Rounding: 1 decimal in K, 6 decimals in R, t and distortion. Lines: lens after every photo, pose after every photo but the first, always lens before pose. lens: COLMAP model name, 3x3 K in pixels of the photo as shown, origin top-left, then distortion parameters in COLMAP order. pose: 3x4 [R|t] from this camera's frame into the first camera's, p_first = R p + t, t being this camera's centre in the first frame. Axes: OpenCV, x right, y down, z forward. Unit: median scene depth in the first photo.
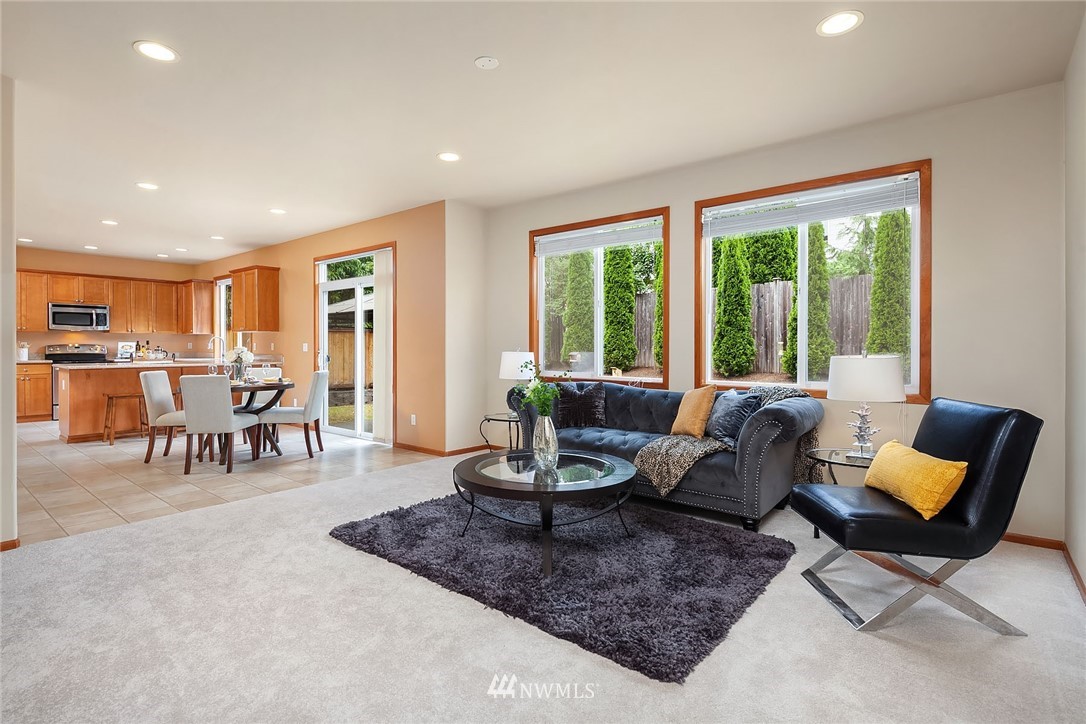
lens RADIAL K [[532.4, 0, 544.1], [0, 532.4, 355.5], [0, 0, 1]] dist [0.003493, -0.004305]
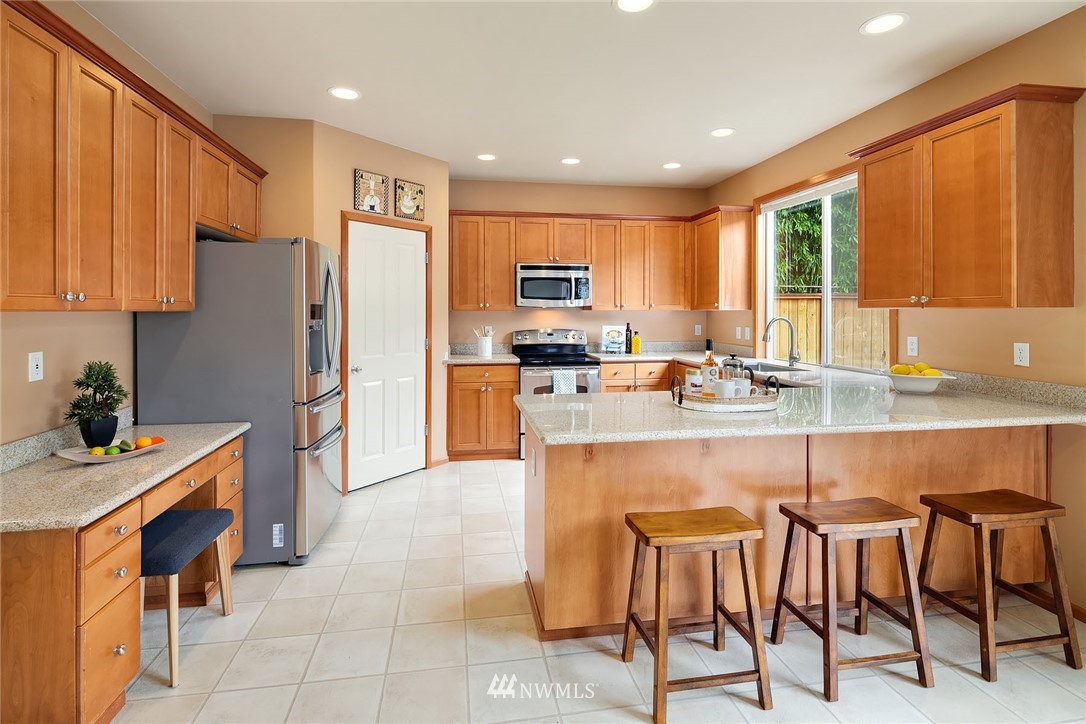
lens RADIAL K [[532.4, 0, 540.9], [0, 532.4, 315.7], [0, 0, 1]] dist [0.003493, -0.004305]
pose [[0.751329, 0.000439, -0.659927, -0.486945], [-0.006627, 0.999954, -0.006879, -0.033374], [0.659894, 0.009541, 0.751298, 0.538779]]
